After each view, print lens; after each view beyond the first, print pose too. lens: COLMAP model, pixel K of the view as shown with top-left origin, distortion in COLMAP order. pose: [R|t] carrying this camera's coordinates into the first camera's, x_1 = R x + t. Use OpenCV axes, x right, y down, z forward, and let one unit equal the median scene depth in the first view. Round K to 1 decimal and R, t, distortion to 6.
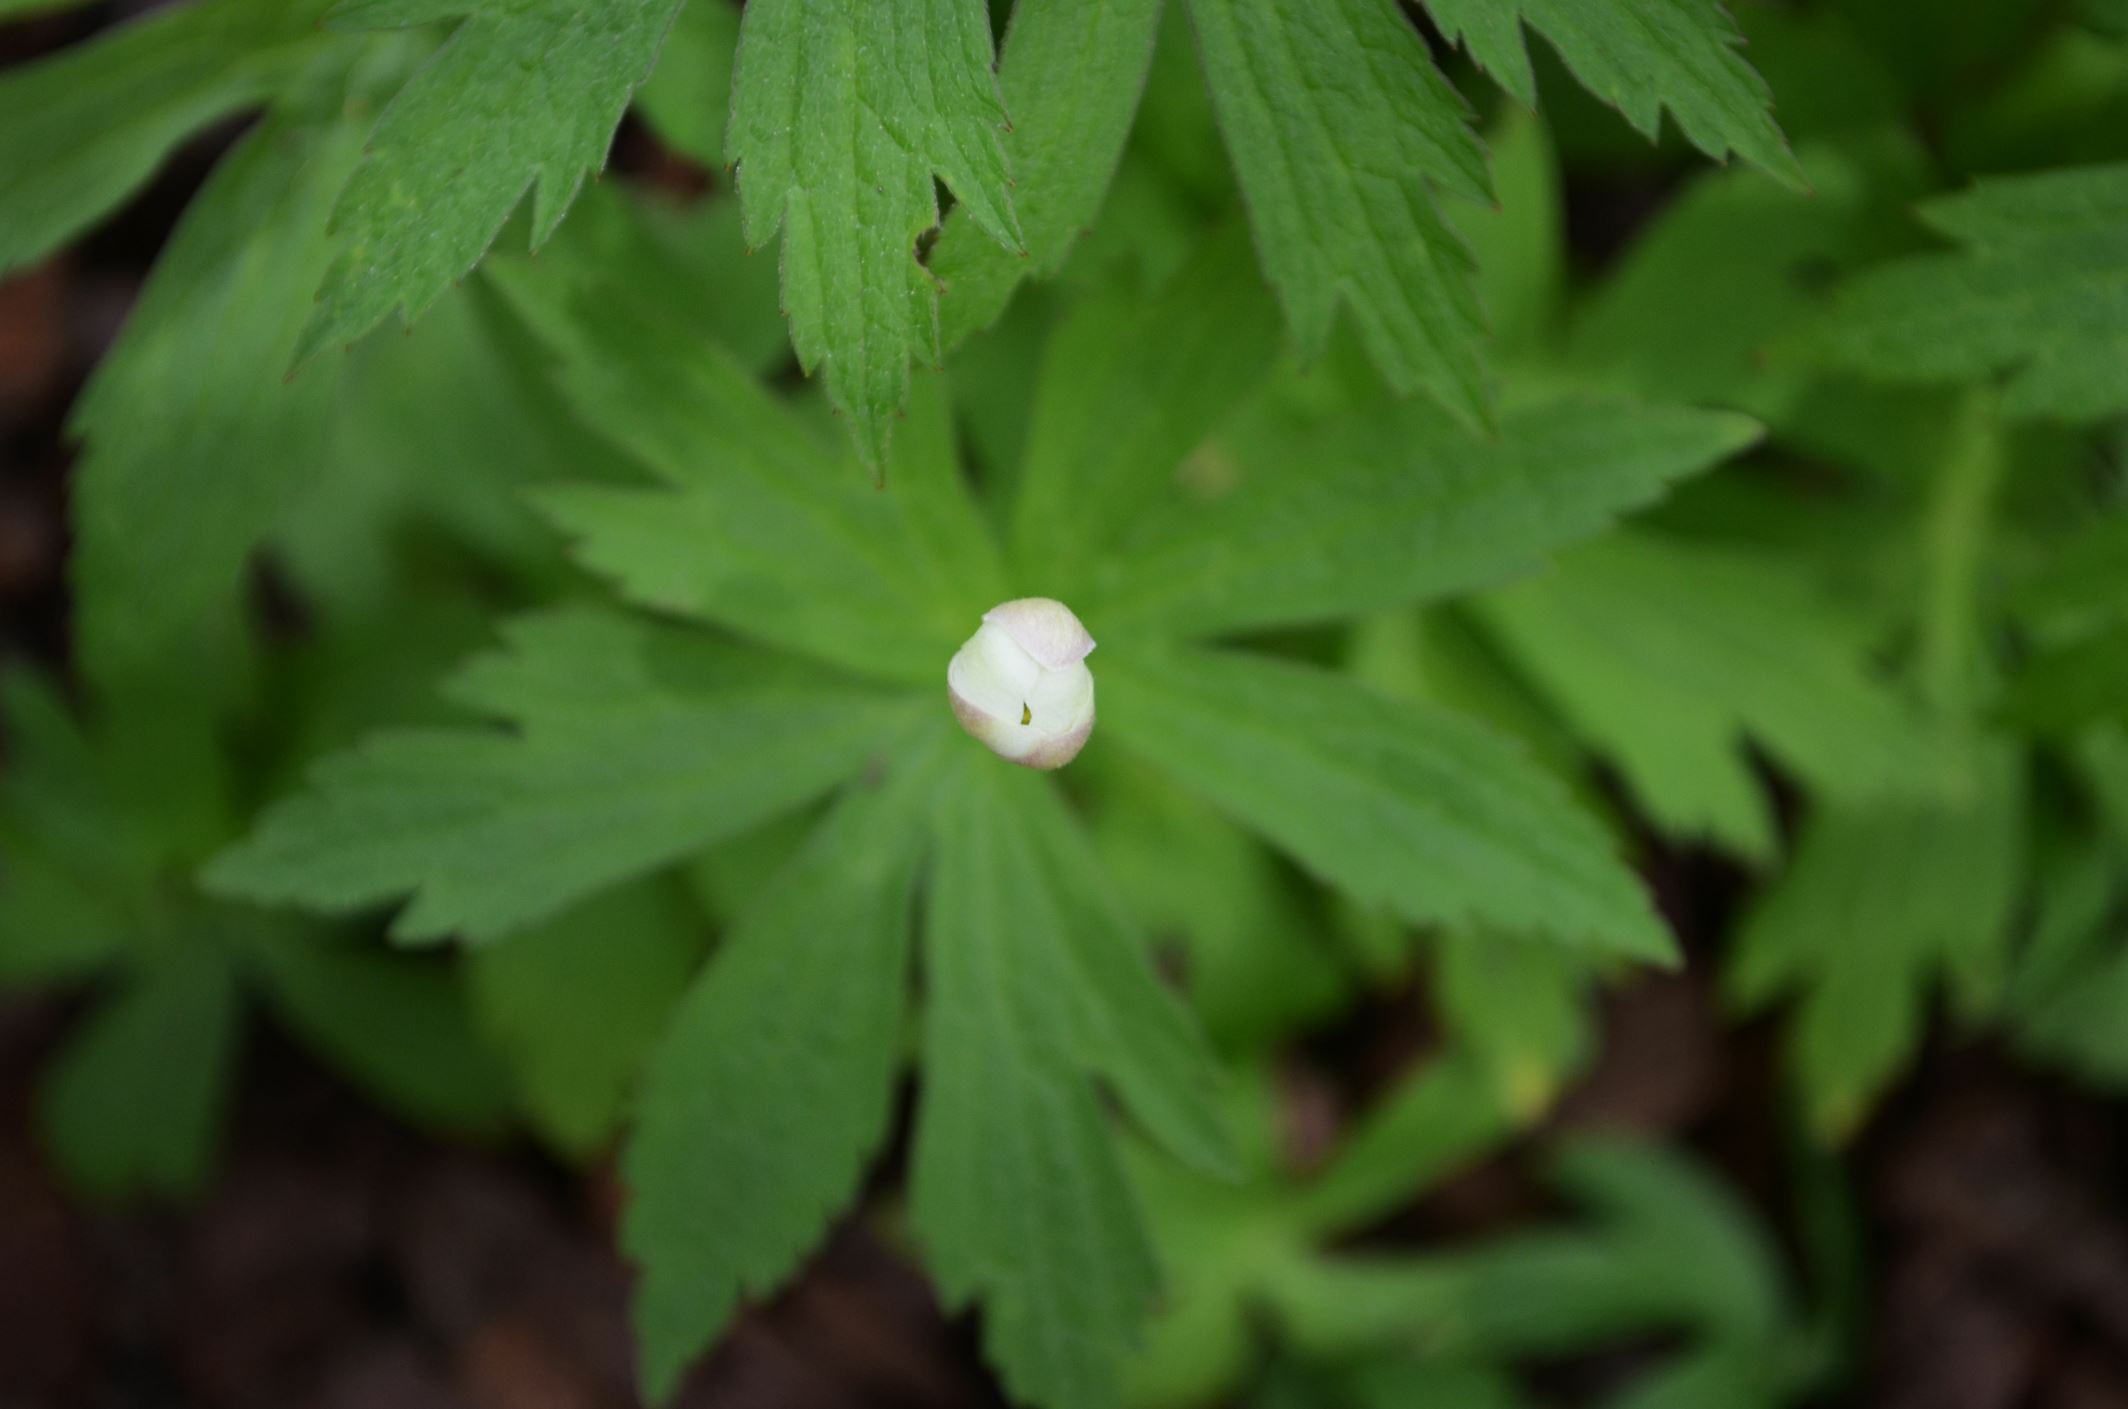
lens RADIAL K [[4825.6, 0, 1064.1], [0, 4825.6, 706.1], [0, 0, 1]] dist [-0.004630, 0.000000]
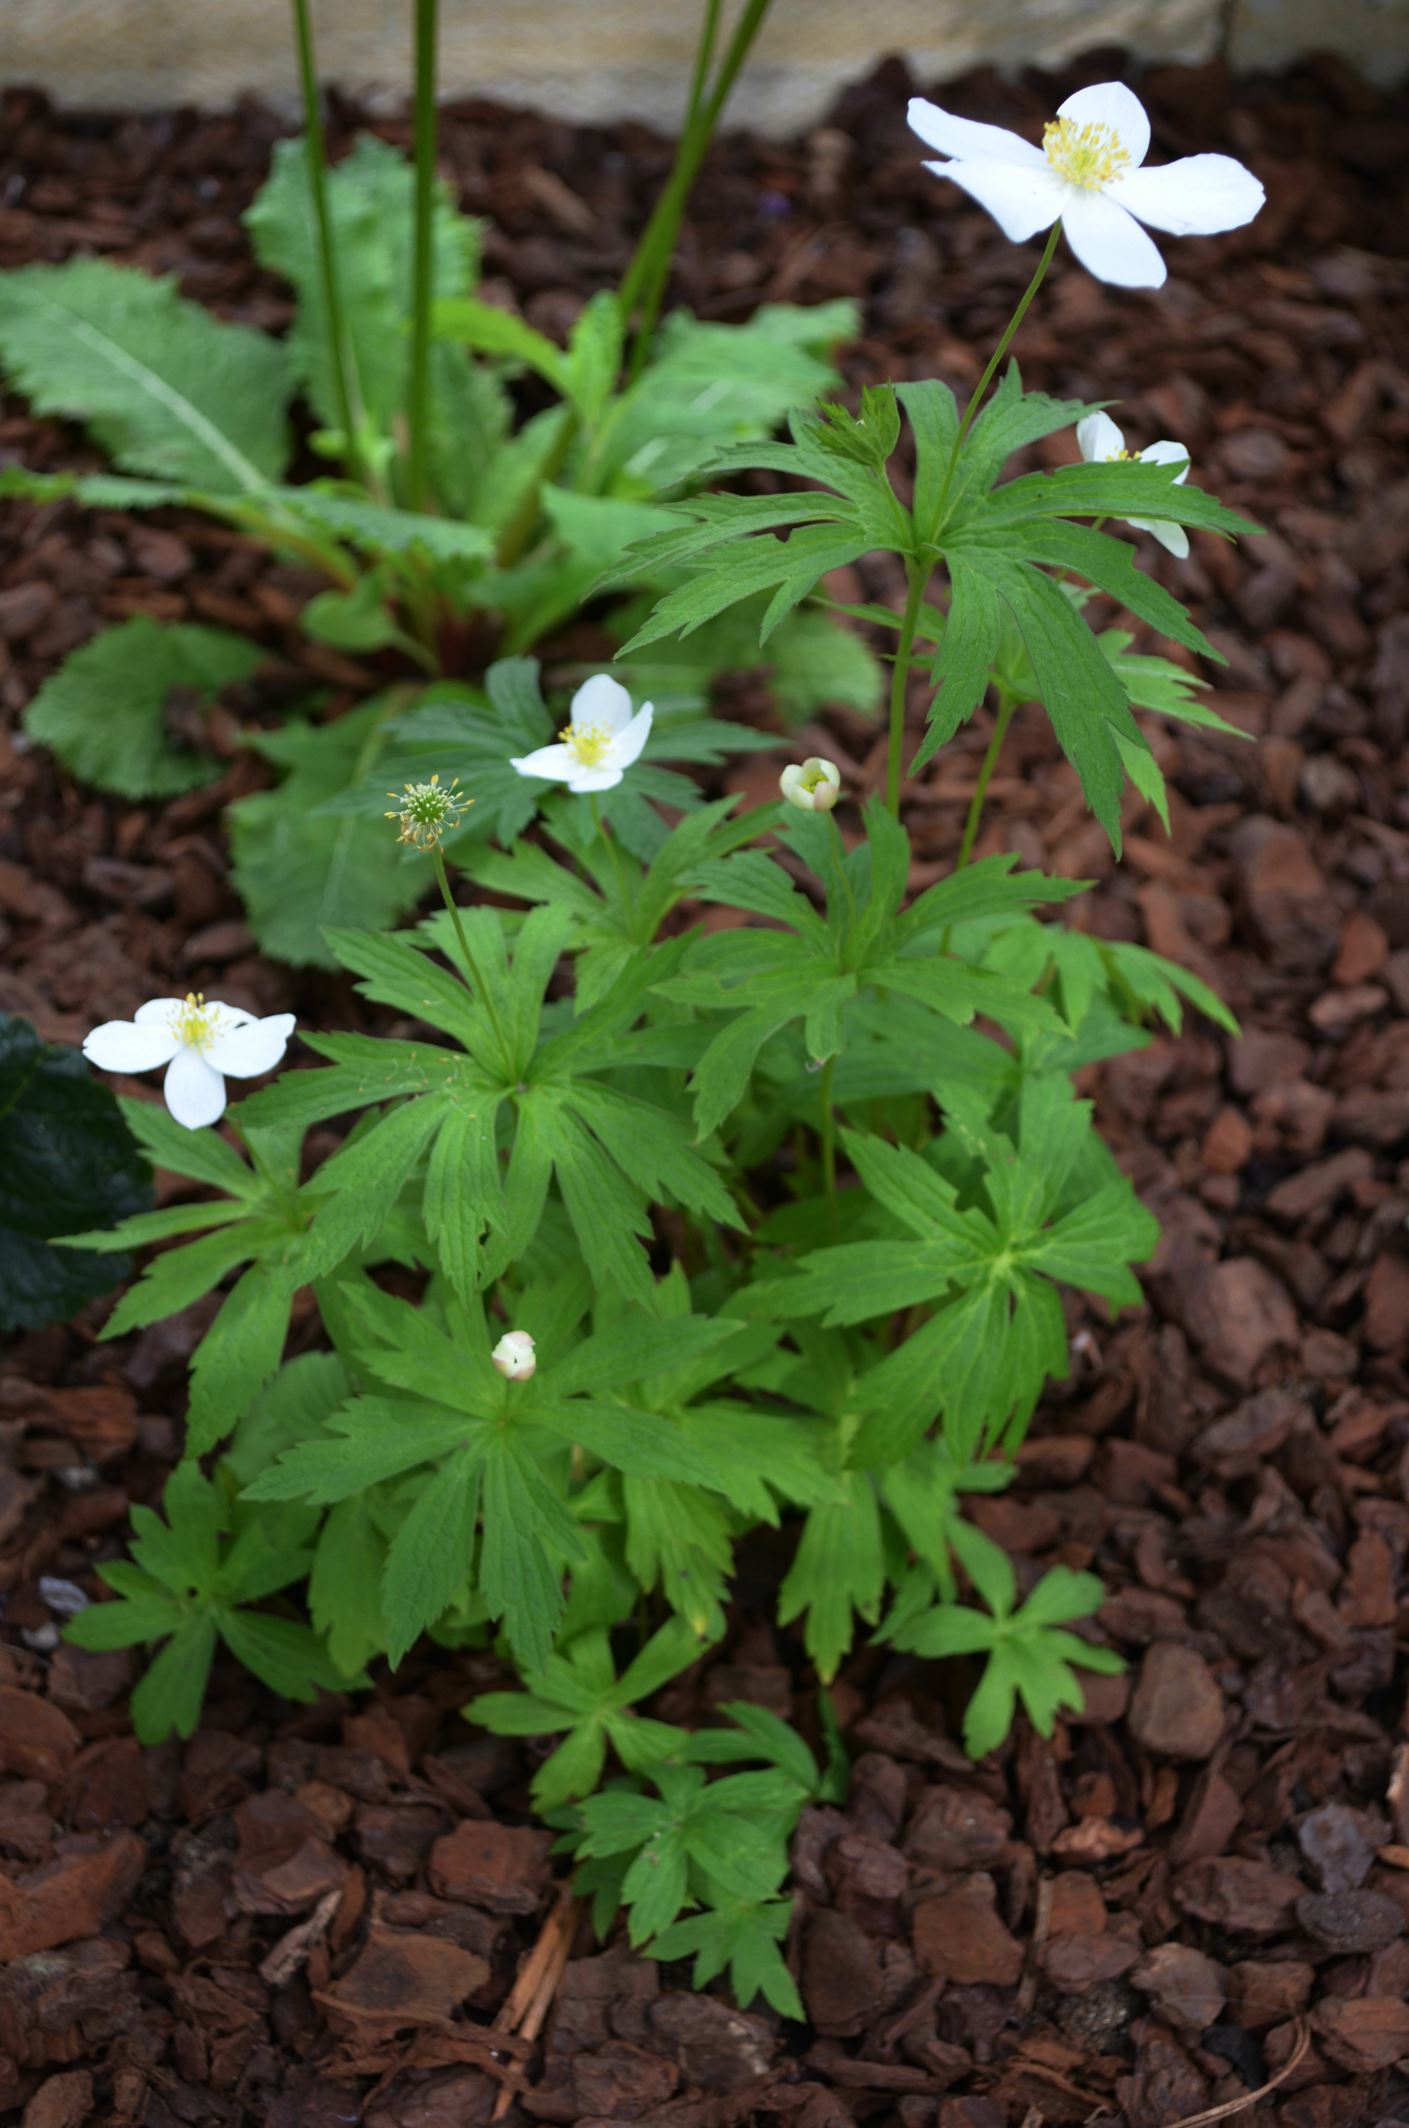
lens RADIAL K [[3466.6, 0, 704.7], [0, 3466.6, 1063.1], [0, 0, 1]] dist [0.001284, 0.000000]
pose [[0.998003, -0.024690, 0.058150, -0.009642], [0.043104, 0.939051, -0.341066, 0.548228], [-0.046185, 0.342891, 0.938239, -1.166093]]
